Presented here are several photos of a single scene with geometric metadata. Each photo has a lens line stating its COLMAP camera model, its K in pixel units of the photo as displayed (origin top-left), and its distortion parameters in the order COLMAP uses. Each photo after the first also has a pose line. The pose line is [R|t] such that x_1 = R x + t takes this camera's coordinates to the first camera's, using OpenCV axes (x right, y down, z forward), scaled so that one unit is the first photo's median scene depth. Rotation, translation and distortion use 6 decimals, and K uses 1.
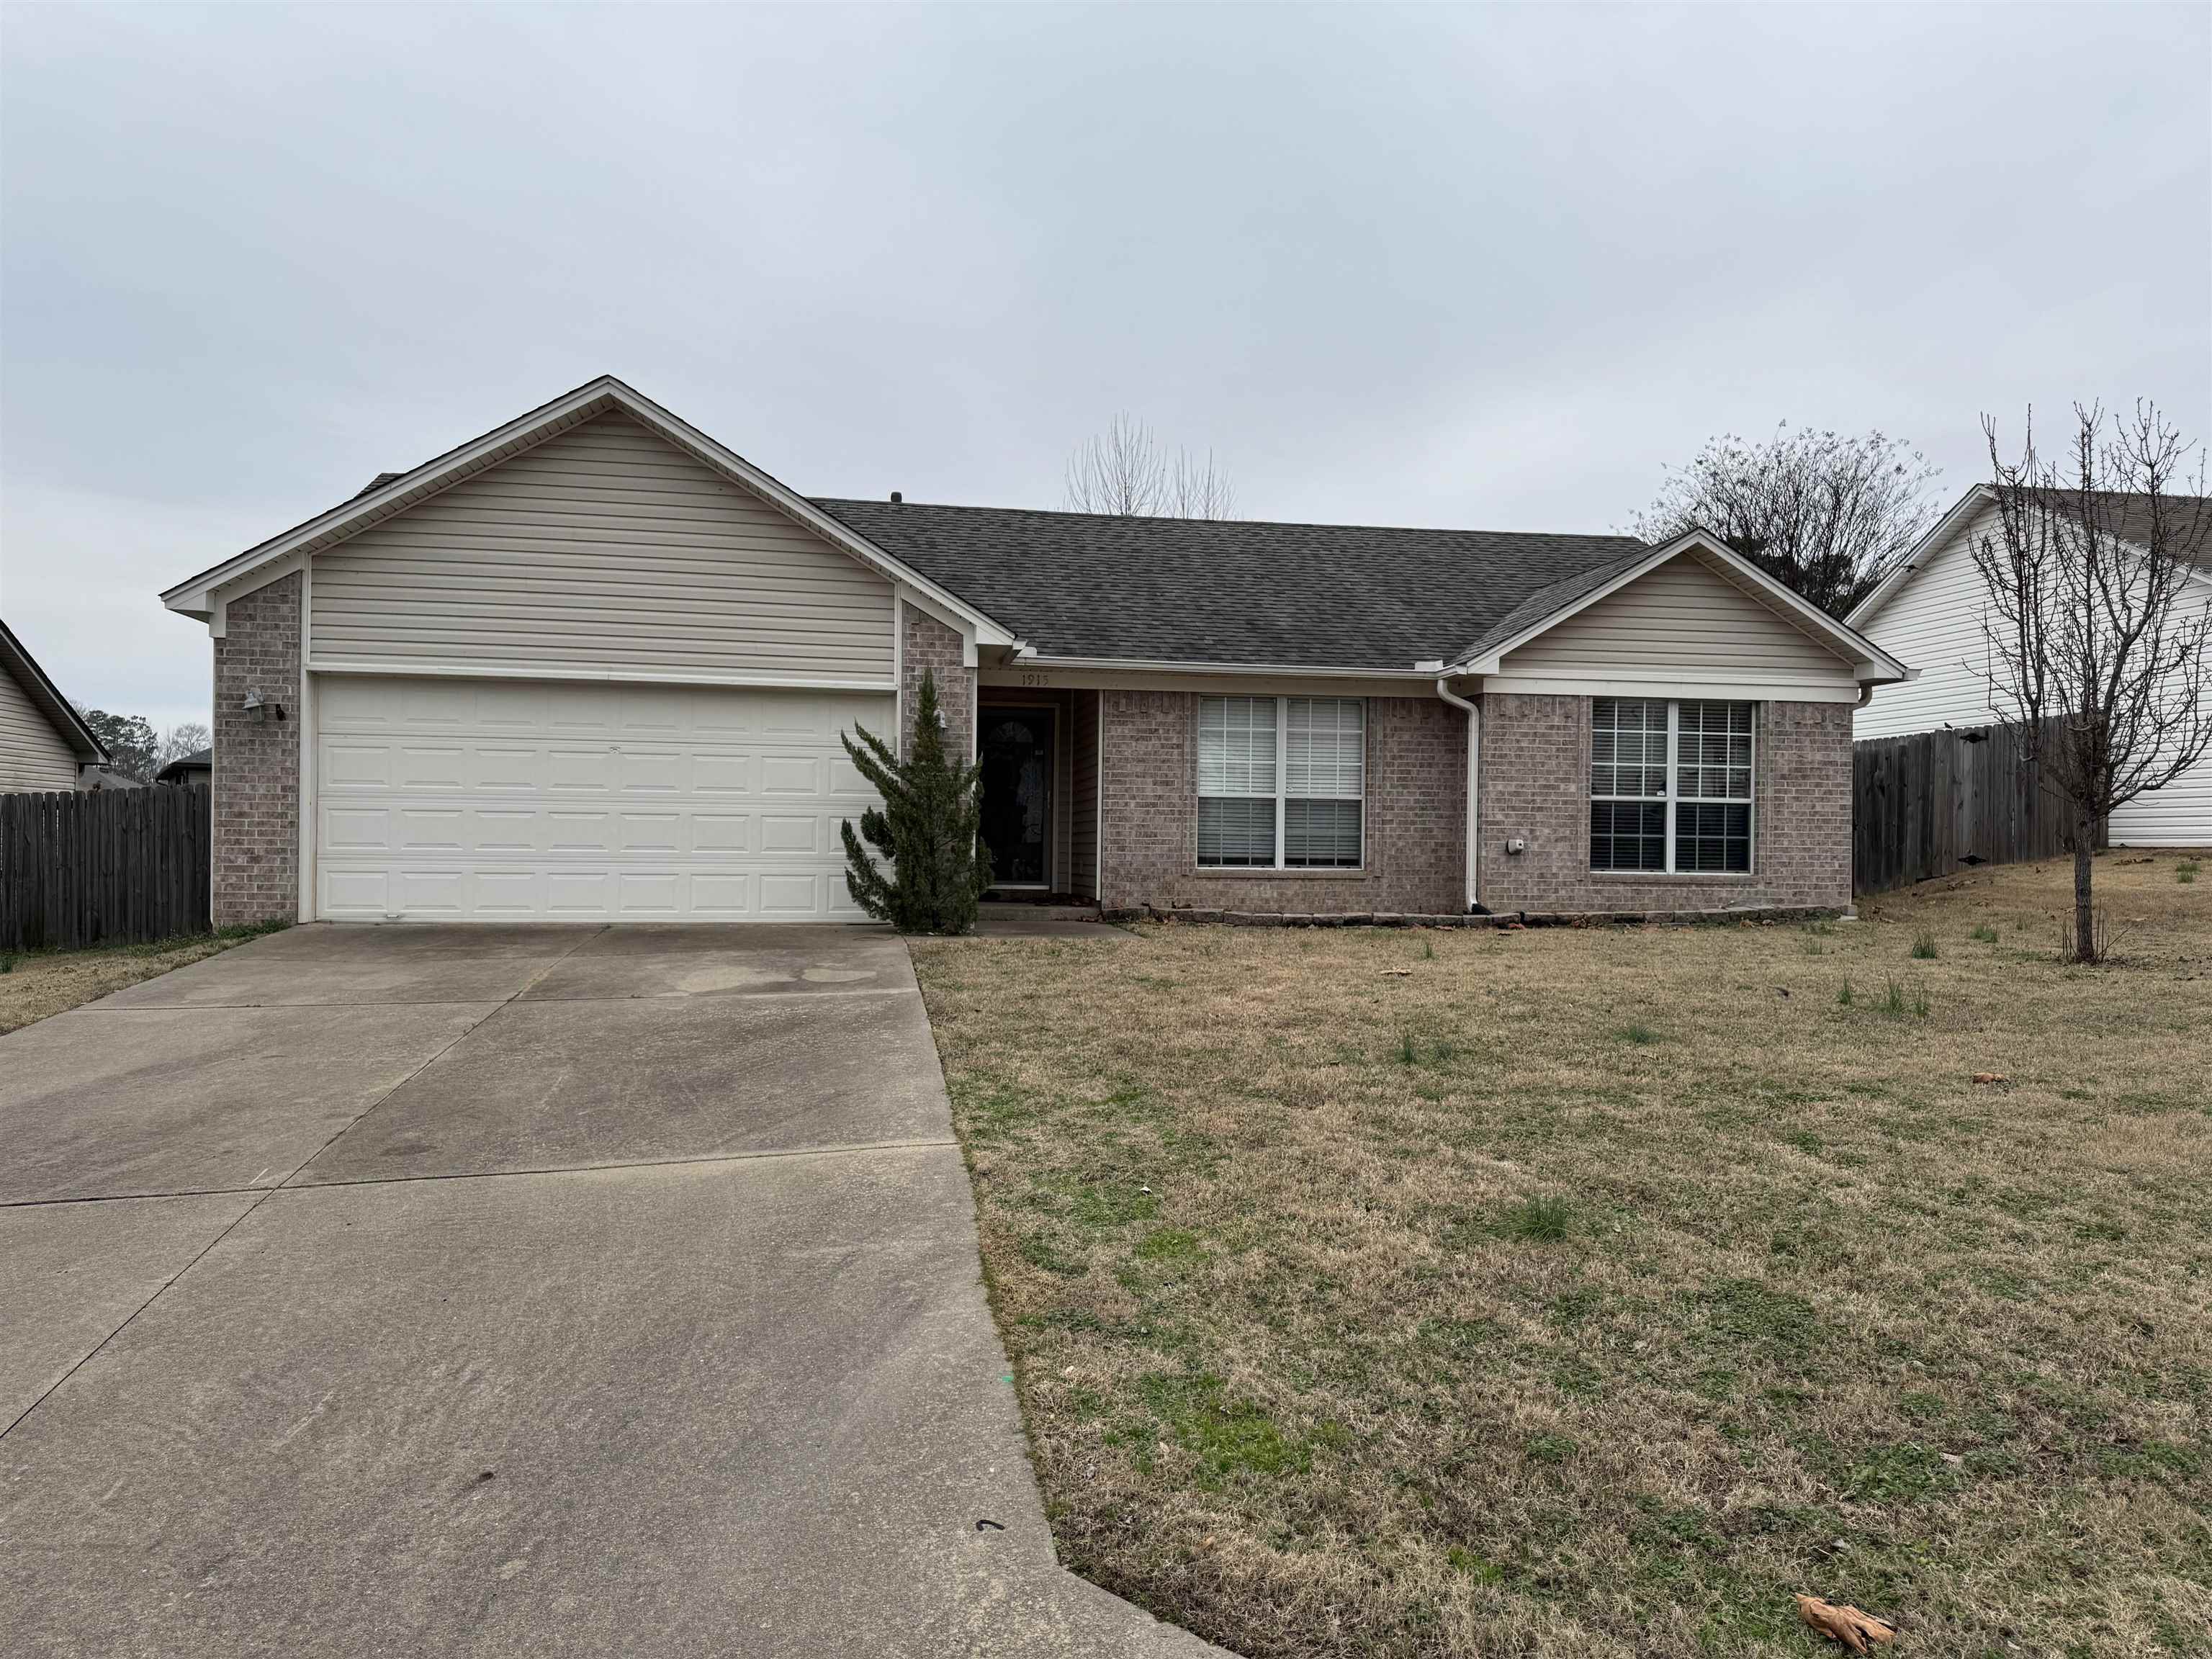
lens RADIAL K [[1549.7, 0, 1099.2], [0, 1549.7, 843.7], [0, 0, 1]] dist [0.040295, -0.052102]
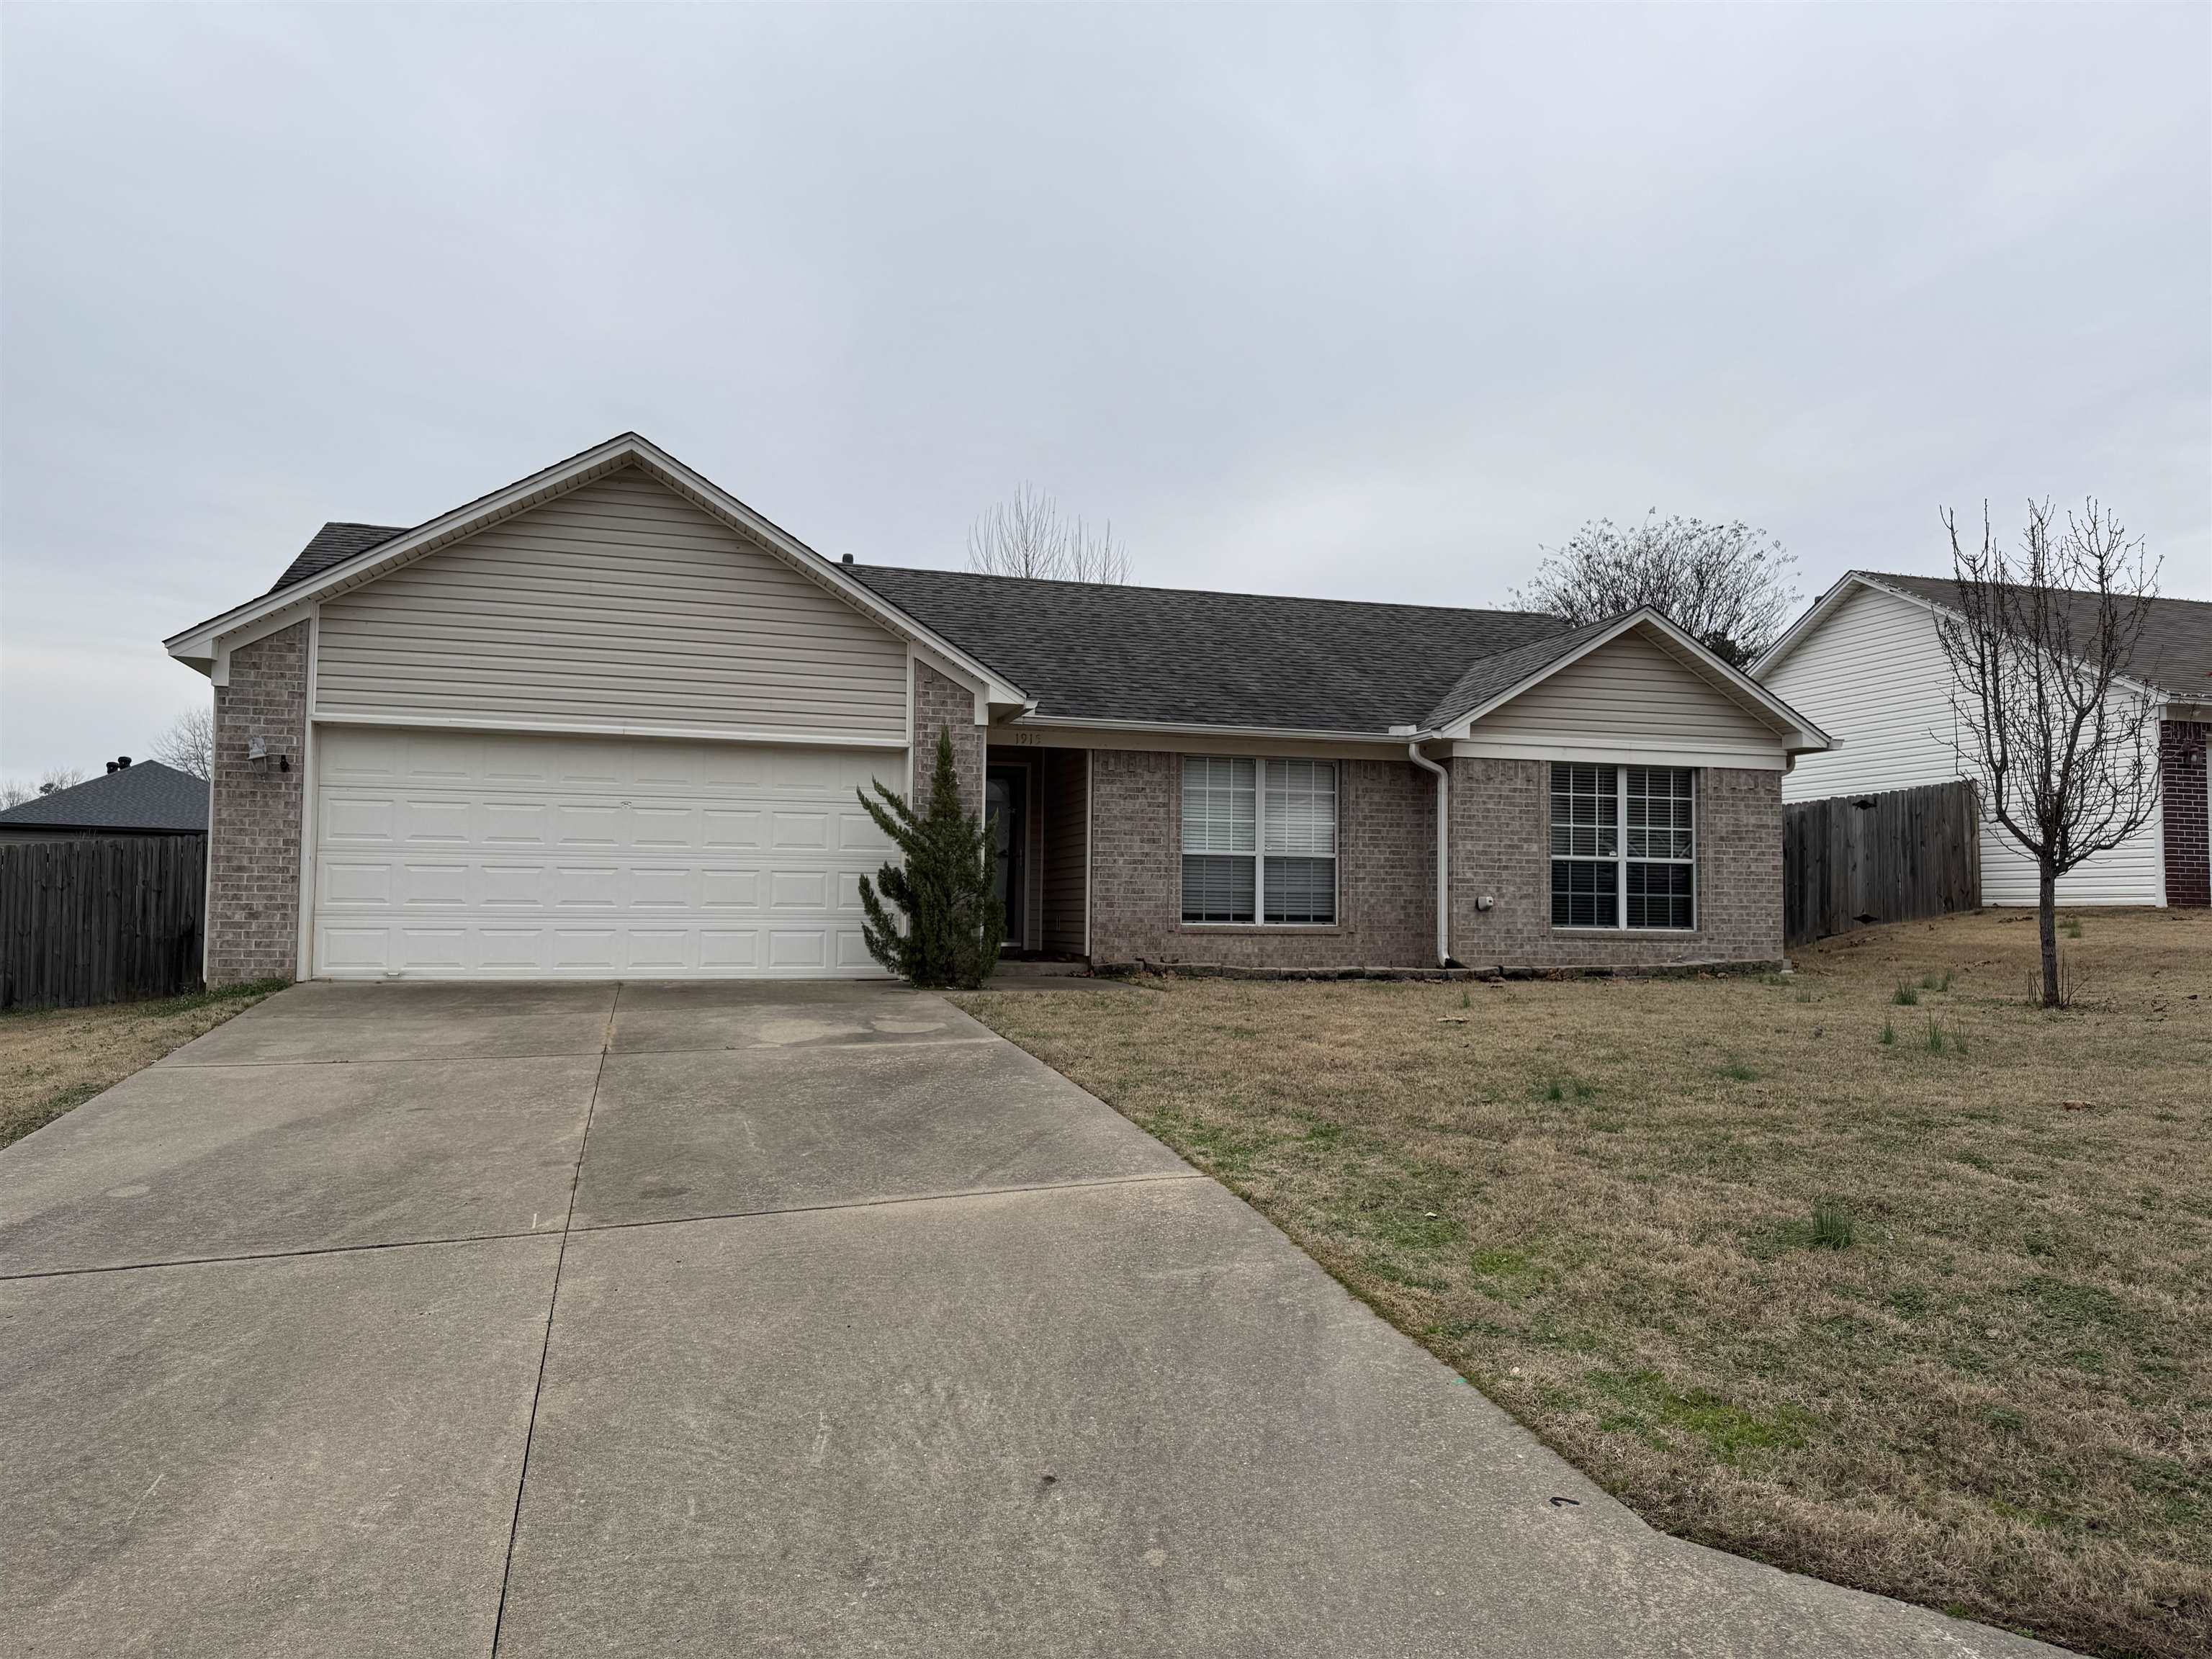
lens RADIAL K [[1549.7, 0, 1105.6], [0, 1549.7, 819.5], [0, 0, 1]] dist [0.040295, -0.052102]
pose [[0.994341, 0.005852, 0.106077, -0.105025], [0.000235, 0.998358, -0.057283, 0.005649], [-0.106238, 0.056984, 0.992707, -0.013874]]
